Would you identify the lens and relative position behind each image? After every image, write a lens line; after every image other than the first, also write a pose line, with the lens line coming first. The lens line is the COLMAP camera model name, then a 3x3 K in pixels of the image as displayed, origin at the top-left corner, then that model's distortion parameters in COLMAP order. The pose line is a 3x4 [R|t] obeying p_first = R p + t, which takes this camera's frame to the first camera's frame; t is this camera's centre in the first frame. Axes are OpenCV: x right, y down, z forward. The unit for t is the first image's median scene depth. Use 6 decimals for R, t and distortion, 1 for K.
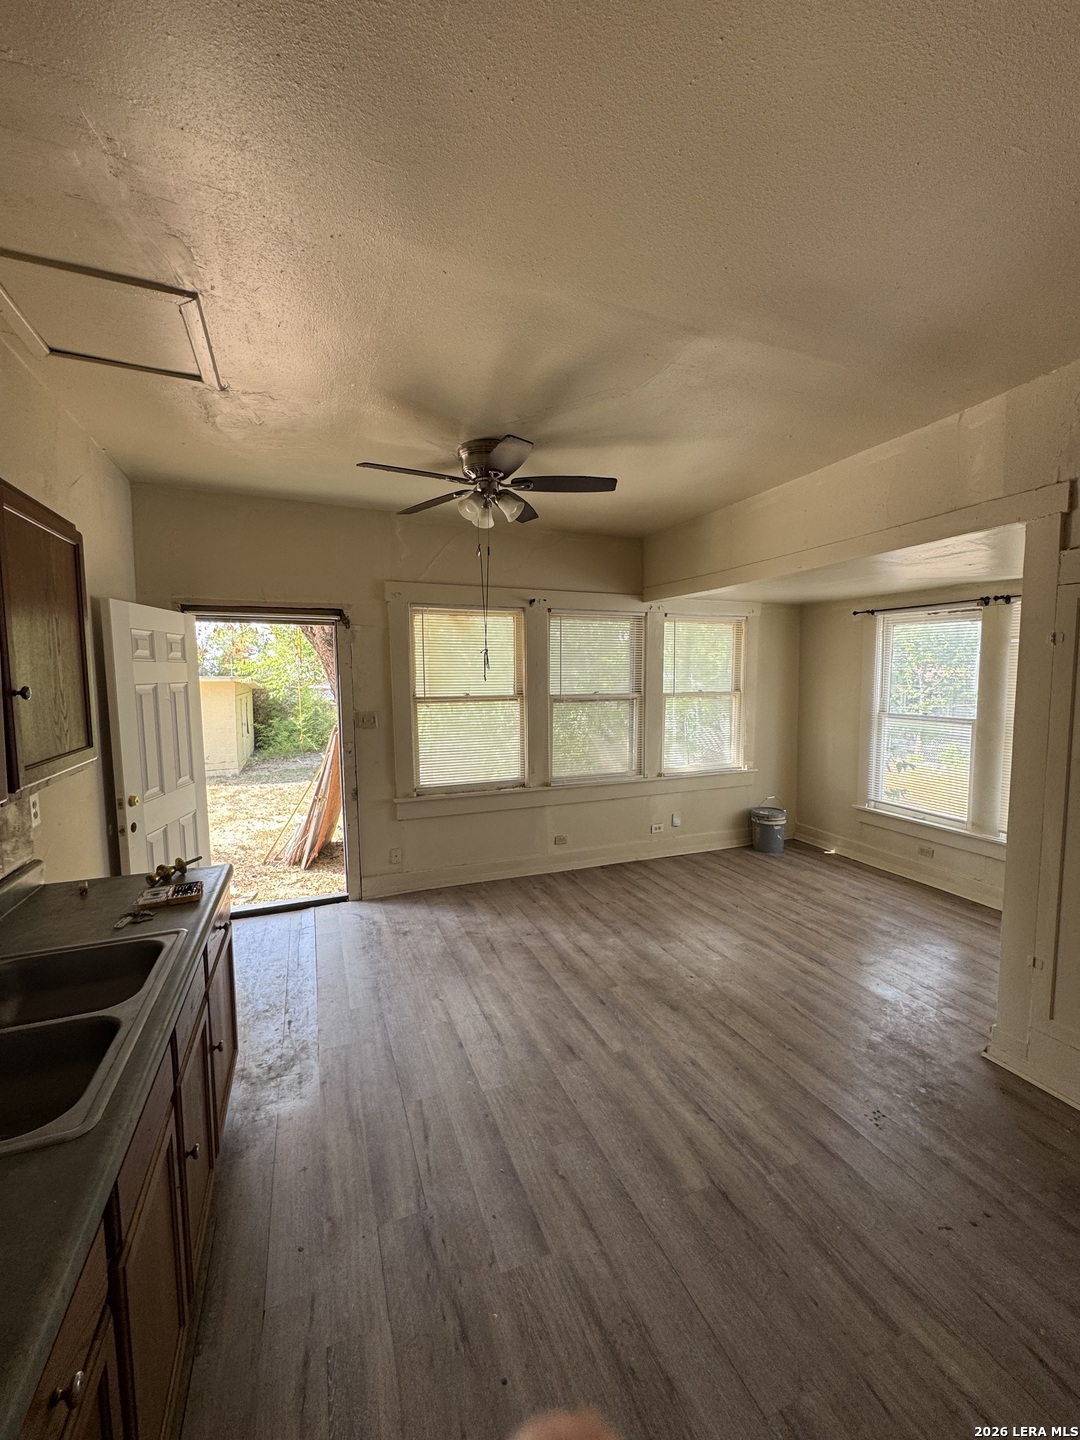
lens RADIAL K [[575.1, 0, 540.9], [0, 575.1, 719.0], [0, 0, 1]] dist [-0.002136, 0.000189]
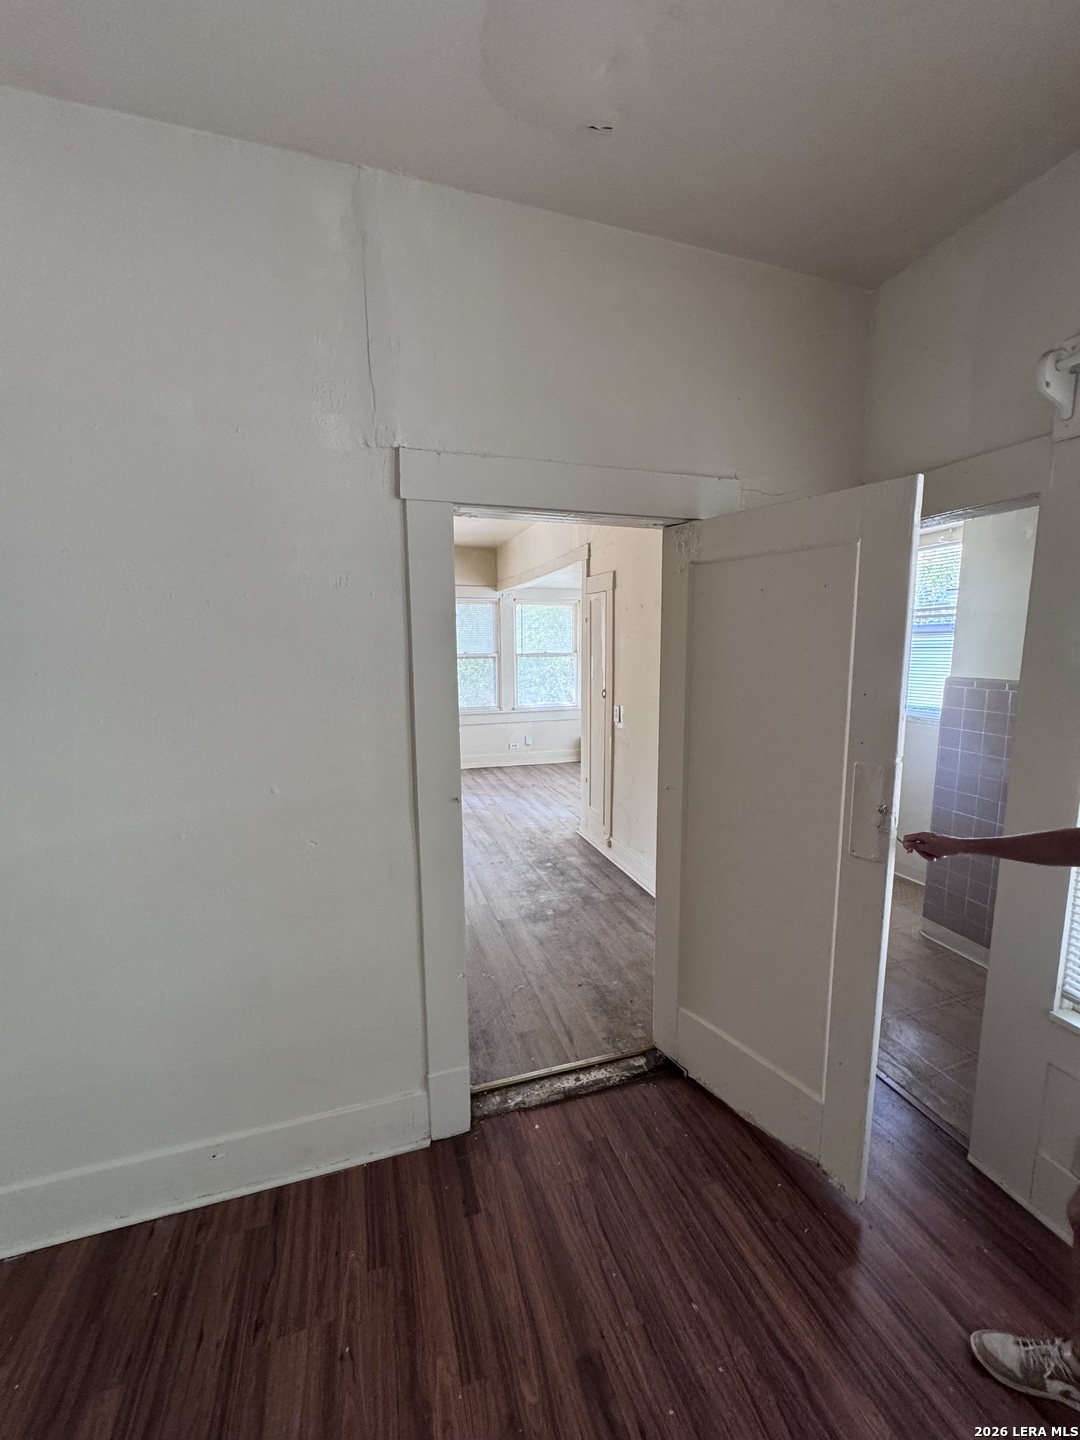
lens RADIAL K [[575.1, 0, 540.9], [0, 575.1, 719.0], [0, 0, 1]] dist [-0.002136, 0.000189]
pose [[0.997587, 0.008422, -0.068914, 0.610681], [-0.004838, 0.998635, 0.052008, 0.073691], [0.069258, -0.051549, 0.996266, -0.753192]]
